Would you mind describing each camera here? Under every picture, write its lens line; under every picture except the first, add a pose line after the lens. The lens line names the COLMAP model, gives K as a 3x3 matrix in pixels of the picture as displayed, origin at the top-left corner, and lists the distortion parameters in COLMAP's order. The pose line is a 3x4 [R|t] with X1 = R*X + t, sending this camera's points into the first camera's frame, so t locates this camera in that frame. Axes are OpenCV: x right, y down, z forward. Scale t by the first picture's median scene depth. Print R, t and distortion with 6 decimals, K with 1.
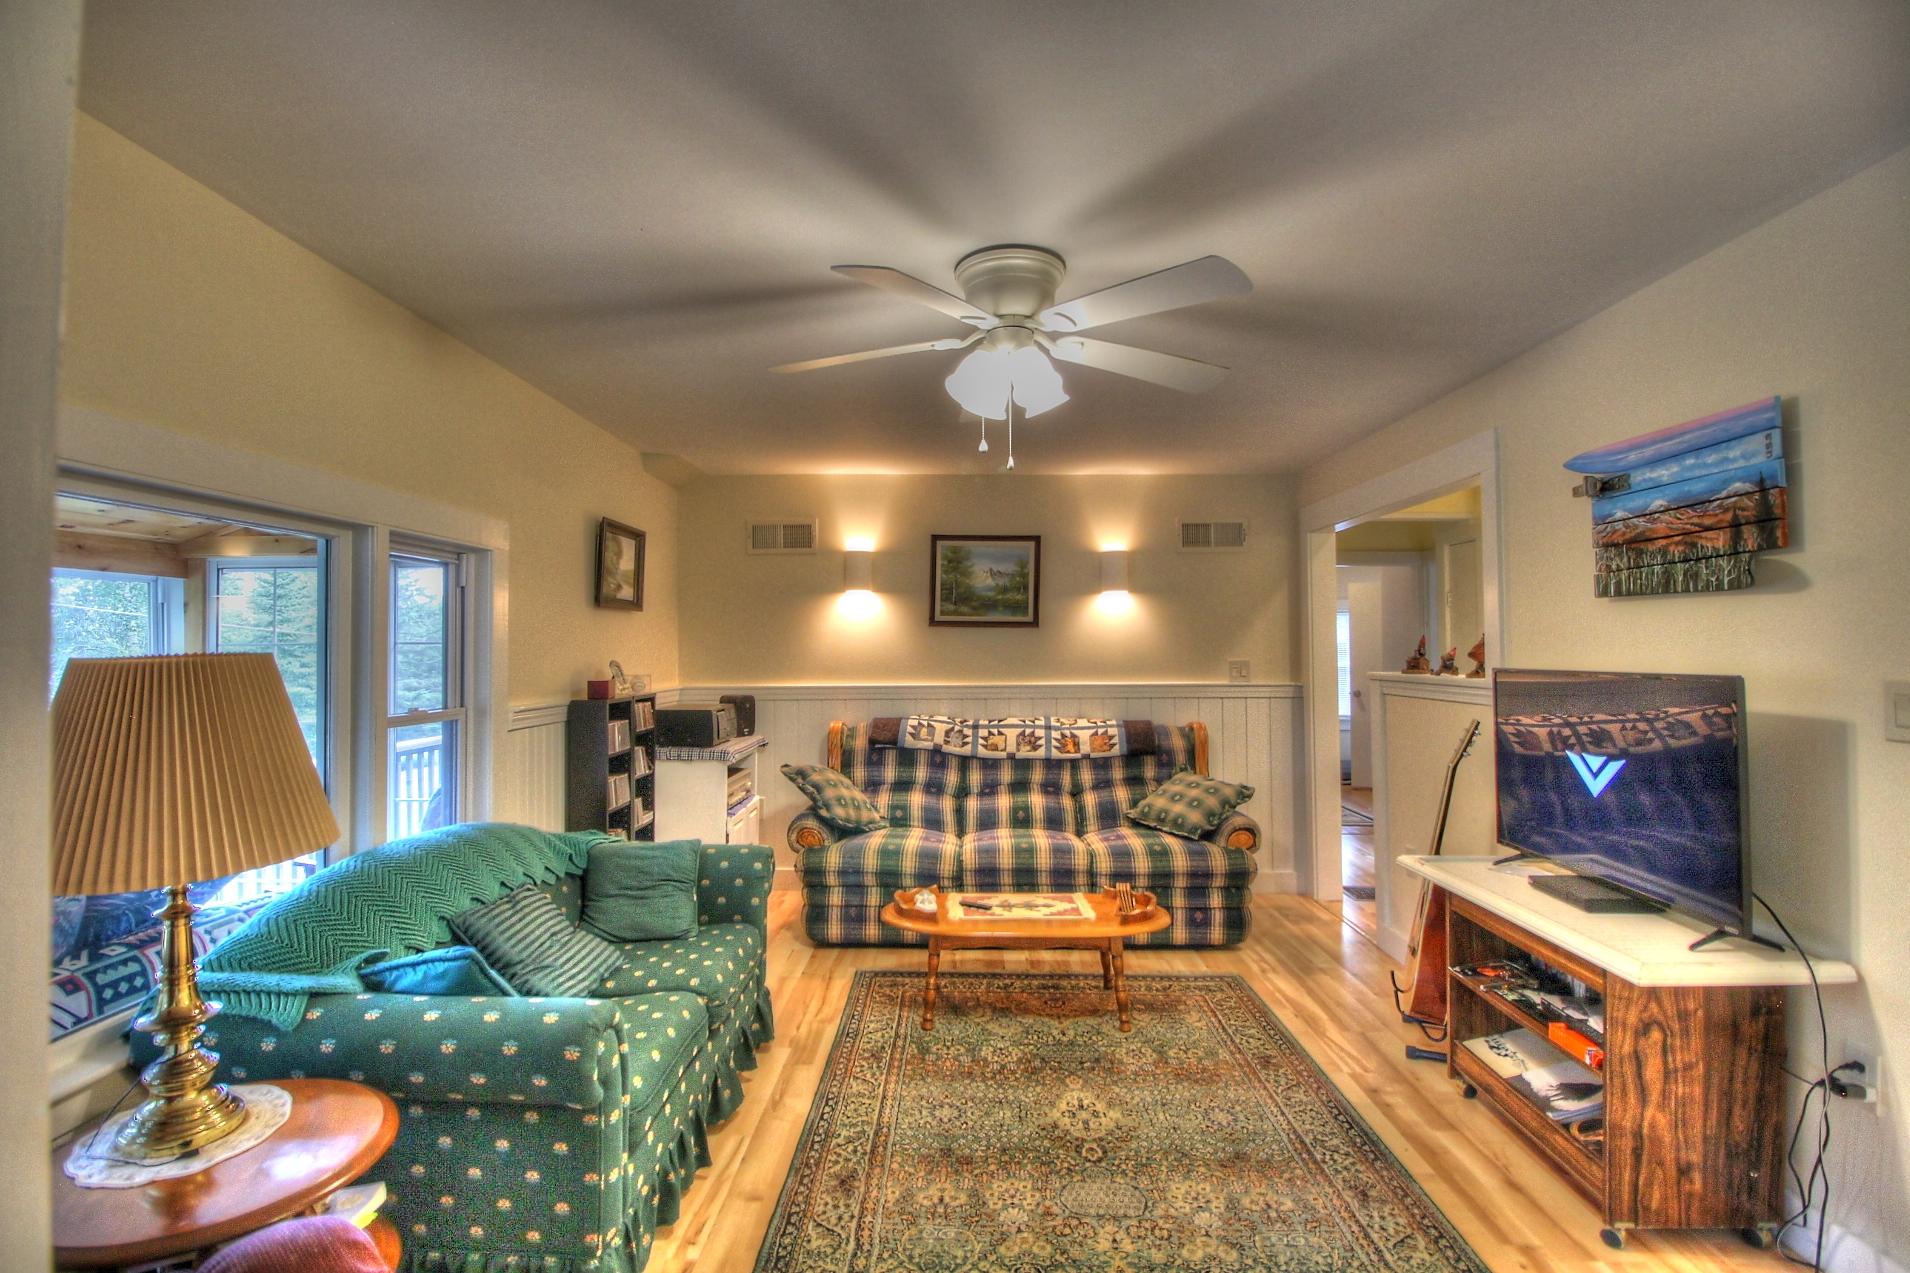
lens RADIAL K [[887.3, 0, 950.4], [0, 887.3, 629.5], [0, 0, 1]] dist [0.000451, -0.012775]
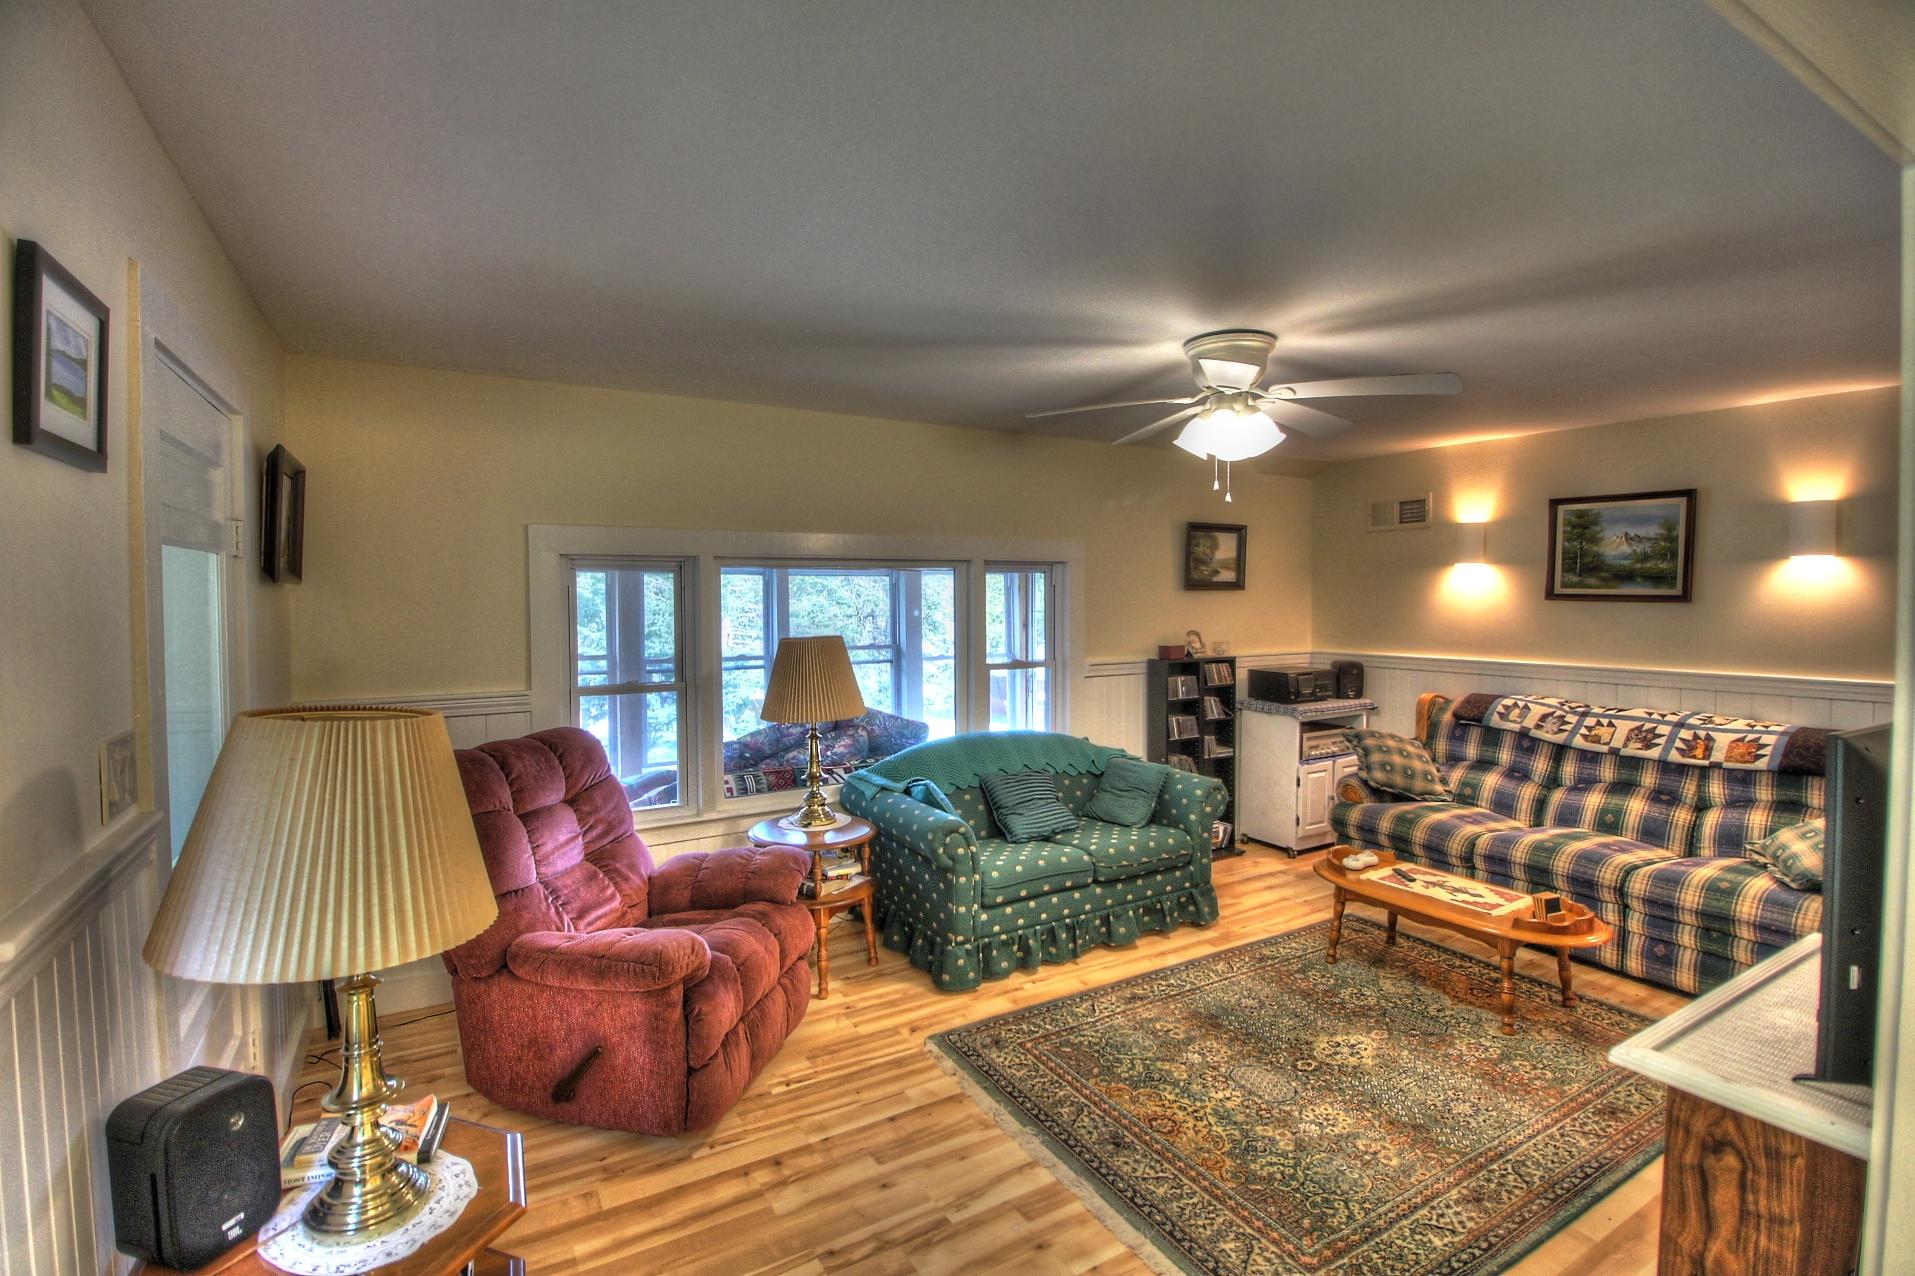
lens RADIAL K [[889.6, 0, 952.9], [0, 889.6, 631.0], [0, 0, 1]] dist [0.000451, -0.012775]
pose [[0.530735, 0.036045, -0.846771, 0.460517], [0.019940, 0.998288, 0.054993, -0.036967], [0.847303, -0.046071, 0.529108, -0.007107]]
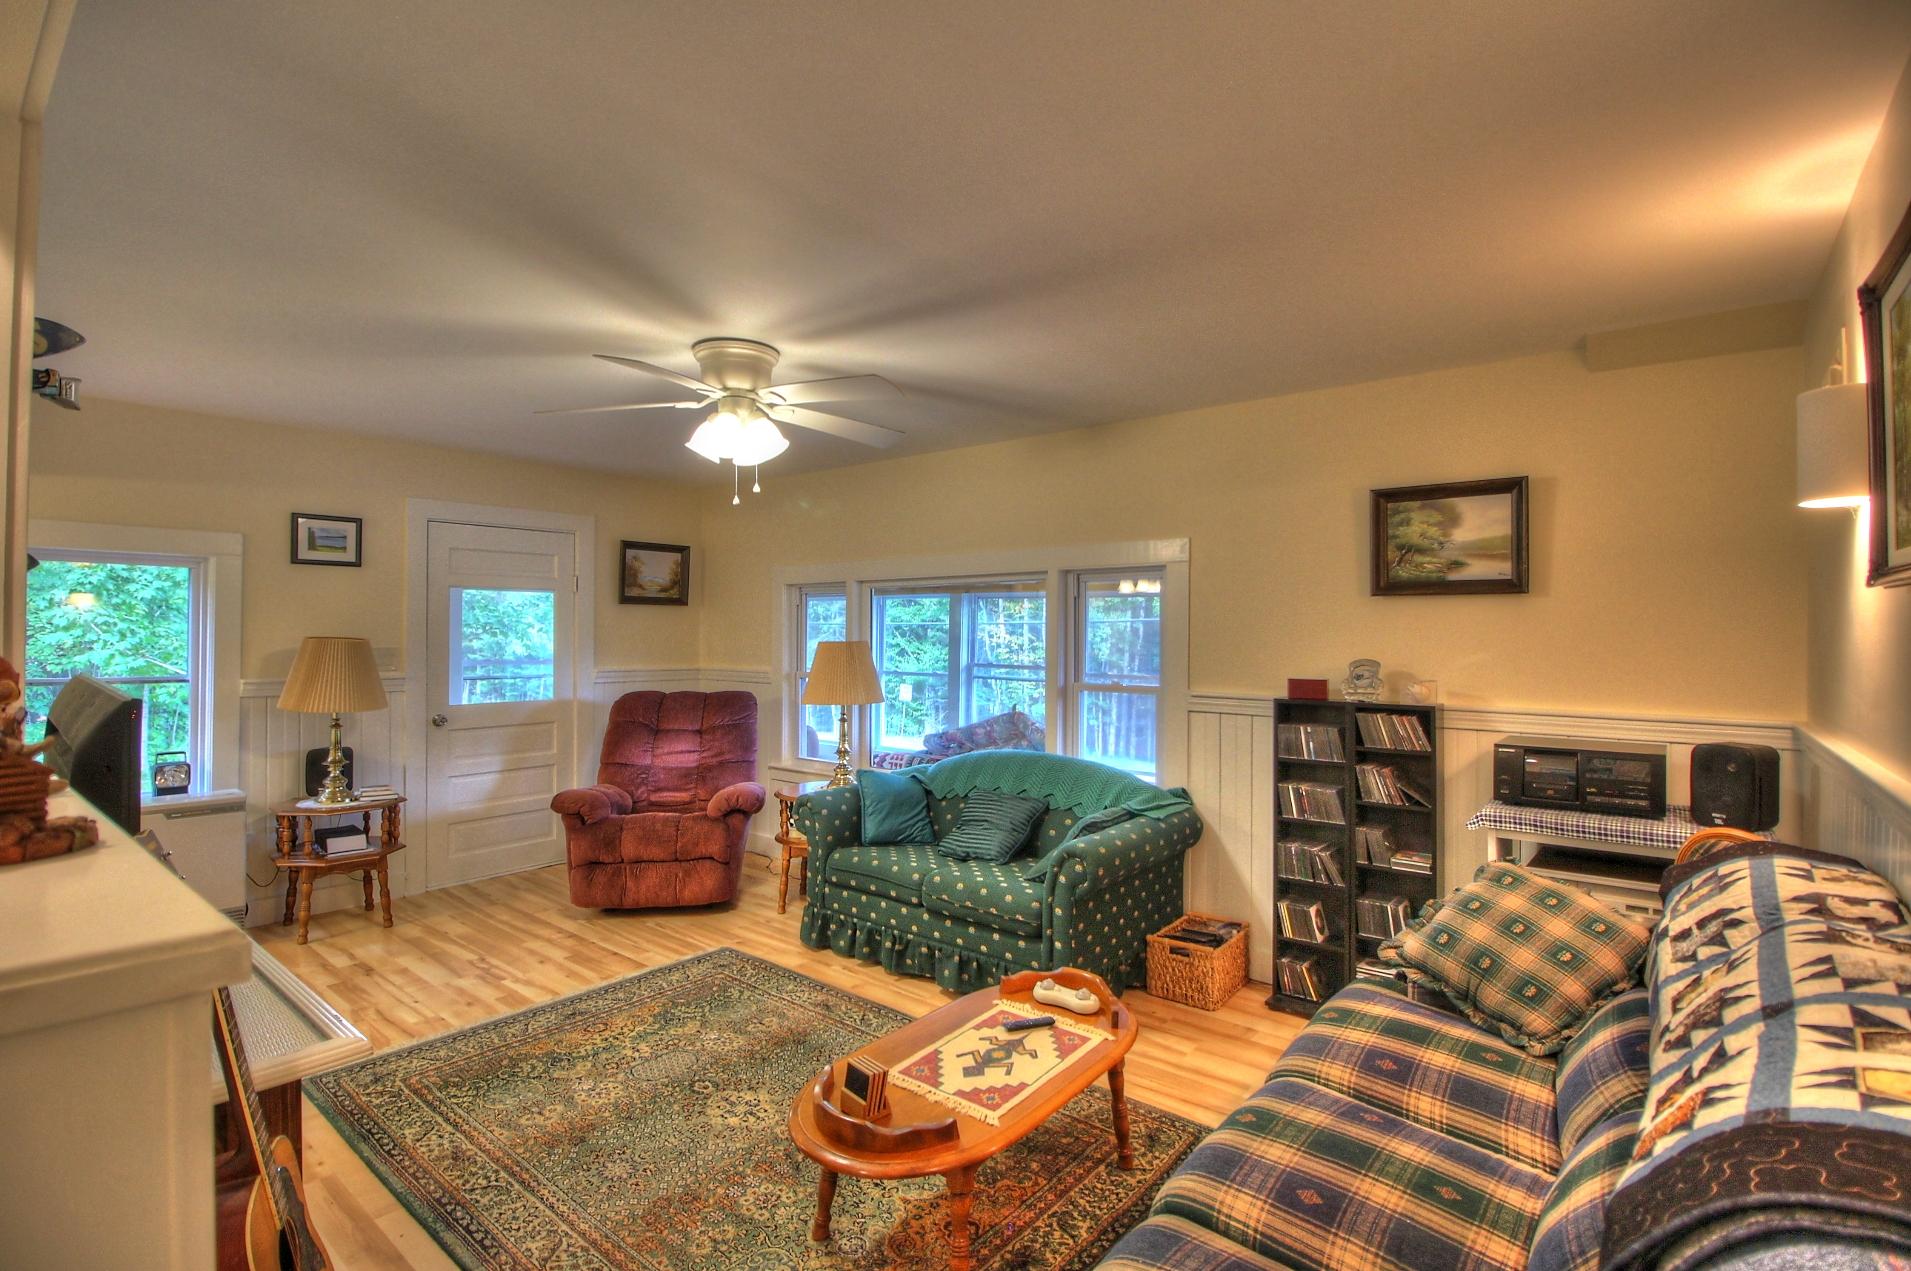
lens RADIAL K [[896.8, 0, 950.4], [0, 896.8, 633.3], [0, 0, 1]] dist [0.001274, -0.012937]
pose [[-0.617946, 0.001907, -0.786218, 0.443263], [0.012744, 0.999890, -0.007591, 0.009465], [0.786117, -0.014711, -0.617903, 1.005395]]
